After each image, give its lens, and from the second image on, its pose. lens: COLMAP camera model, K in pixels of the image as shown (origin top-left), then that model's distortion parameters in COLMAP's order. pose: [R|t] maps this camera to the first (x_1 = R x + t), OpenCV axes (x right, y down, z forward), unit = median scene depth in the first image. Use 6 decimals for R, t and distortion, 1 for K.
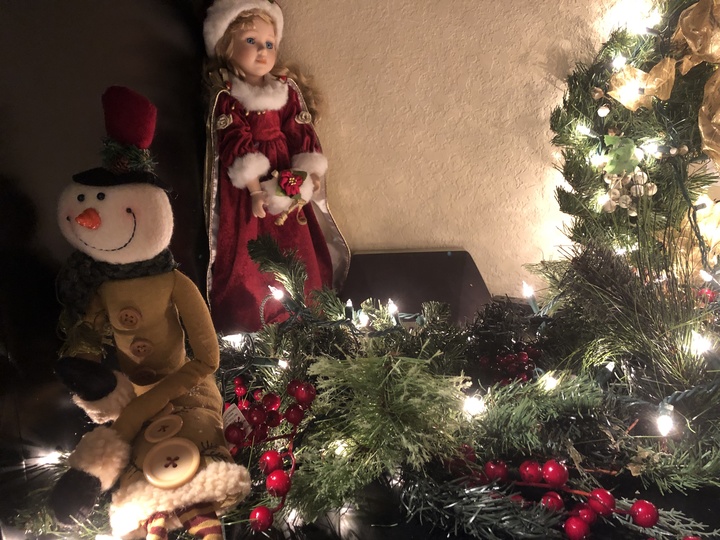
lens RADIAL K [[578.2, 0, 358.9], [0, 578.2, 269.5], [0, 0, 1]] dist [-0.000013, 0.015795]
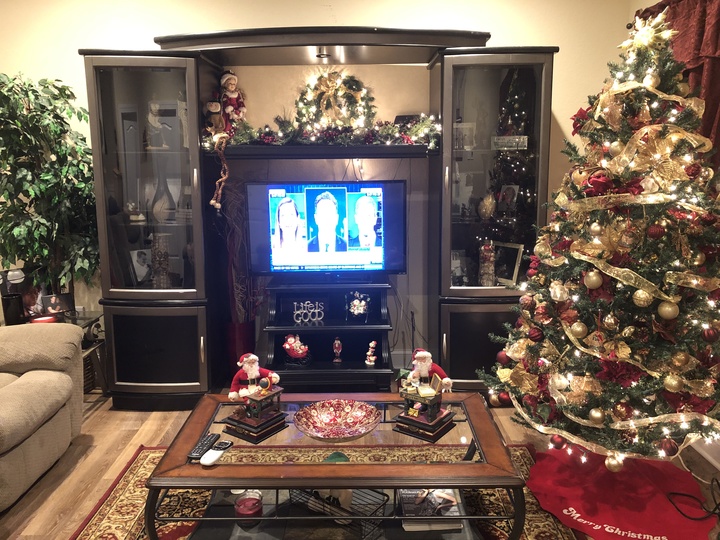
lens RADIAL K [[578.2, 0, 361.2], [0, 578.2, 269.7], [0, 0, 1]] dist [-0.000013, 0.015795]
pose [[0.998883, 0.027879, 0.038140, 0.746083], [-0.027571, 0.999583, -0.008568, 1.145545], [-0.038363, 0.007507, 0.999236, -3.768655]]
